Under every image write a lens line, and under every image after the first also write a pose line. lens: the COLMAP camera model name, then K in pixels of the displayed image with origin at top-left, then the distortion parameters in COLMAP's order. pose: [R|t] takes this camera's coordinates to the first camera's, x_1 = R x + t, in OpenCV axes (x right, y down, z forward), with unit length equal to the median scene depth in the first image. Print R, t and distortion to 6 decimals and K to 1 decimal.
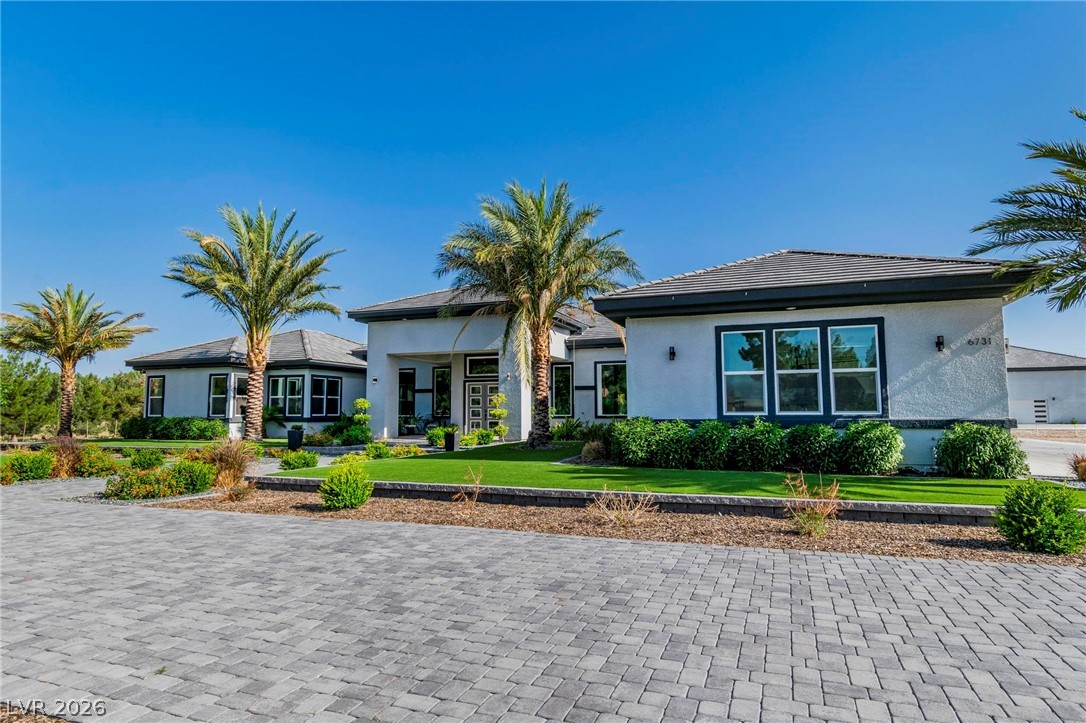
lens RADIAL K [[605.6, 0, 549.2], [0, 605.6, 363.7], [0, 0, 1]] dist [0.000249, -0.002238]
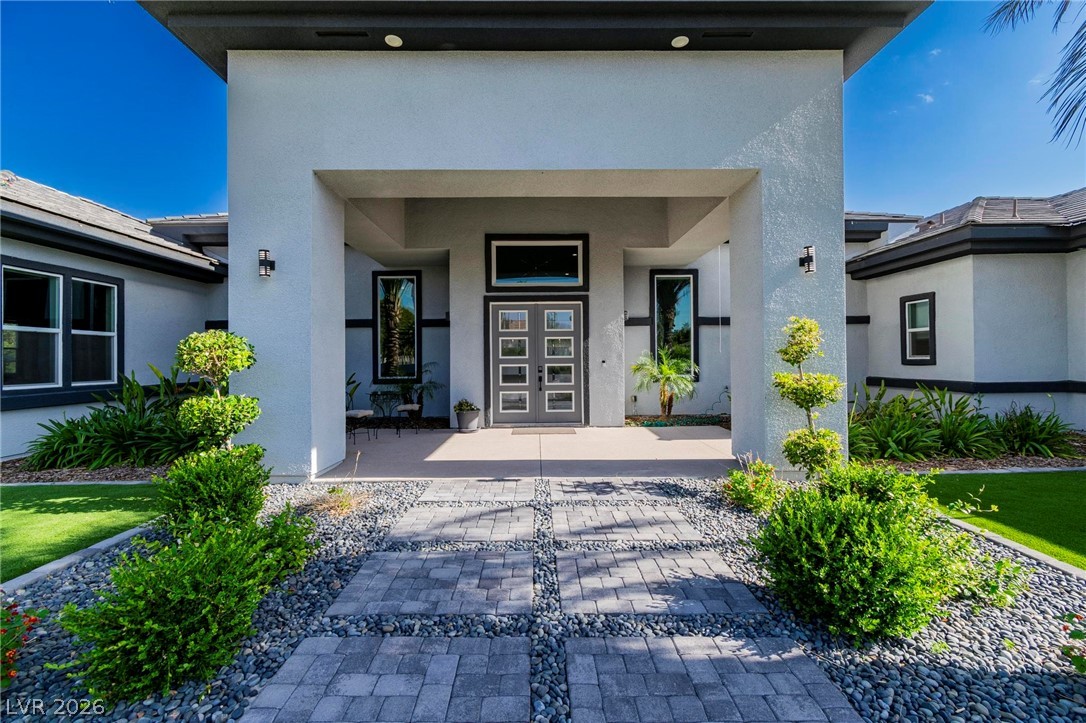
lens RADIAL K [[477.1, 0, 539.3], [0, 477.1, 354.2], [0, 0, 1]] dist [0.001848, -0.000086]
pose [[0.932217, -0.000564, 0.361900, -0.240743], [-0.024871, 0.997535, 0.065619, 0.047875], [-0.361045, -0.070172, 0.929904, 0.723913]]
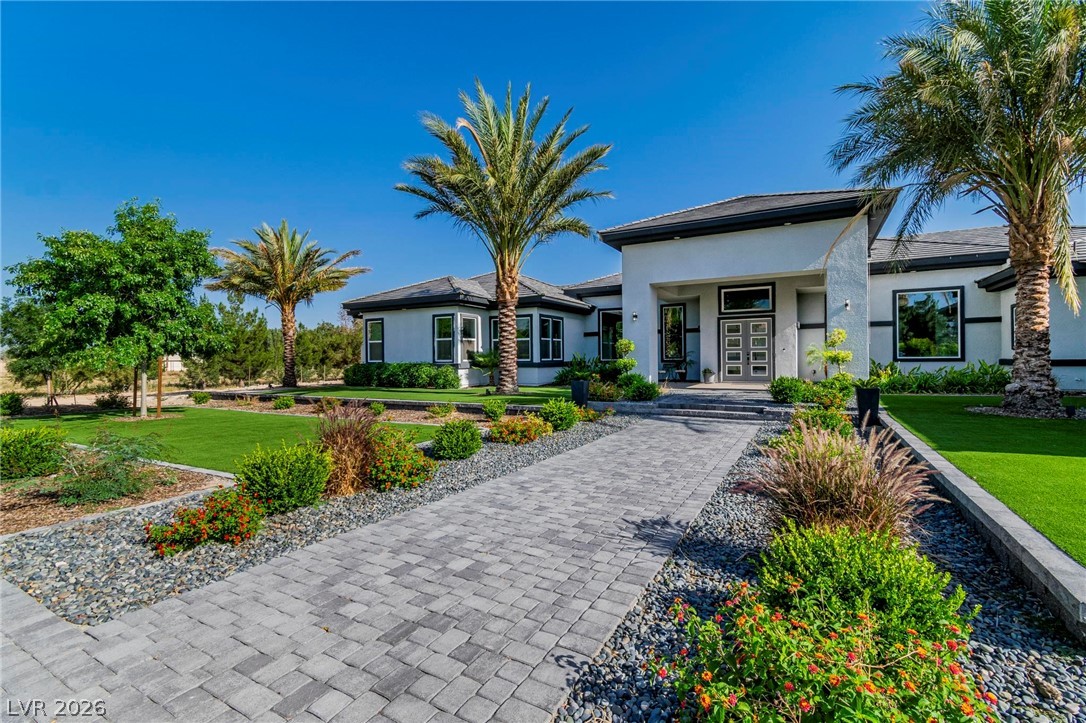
lens RADIAL K [[475.1, 0, 550.0], [0, 475.1, 360.4], [0, 0, 1]] dist [0.003068, -0.000608]
pose [[0.989688, -0.005696, -0.143126, -0.296797], [0.018387, 0.995995, 0.087502, 0.026697], [0.142054, -0.089232, 0.985829, 0.333315]]
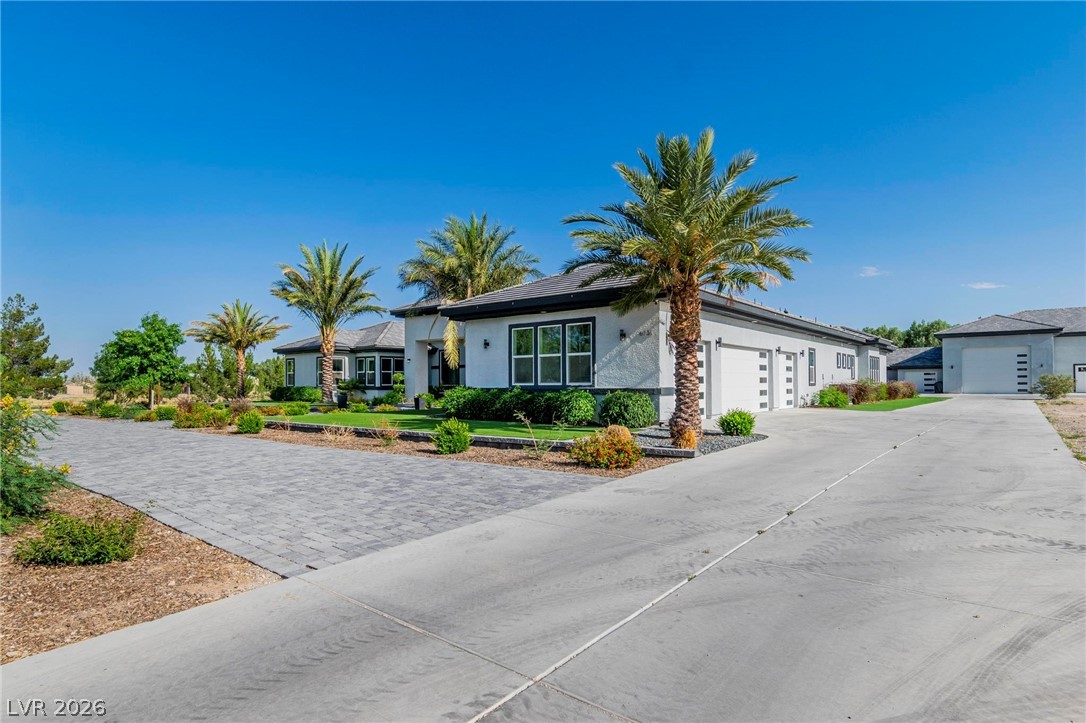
lens RADIAL K [[579.1, 0, 527.2], [0, 579.1, 379.9], [0, 0, 1]] dist [0.004331, 0.000843]
pose [[0.945662, -0.004528, -0.325120, 0.380695], [0.029863, 0.996886, 0.072977, -0.014714], [0.323777, -0.078720, 0.942853, -0.157053]]
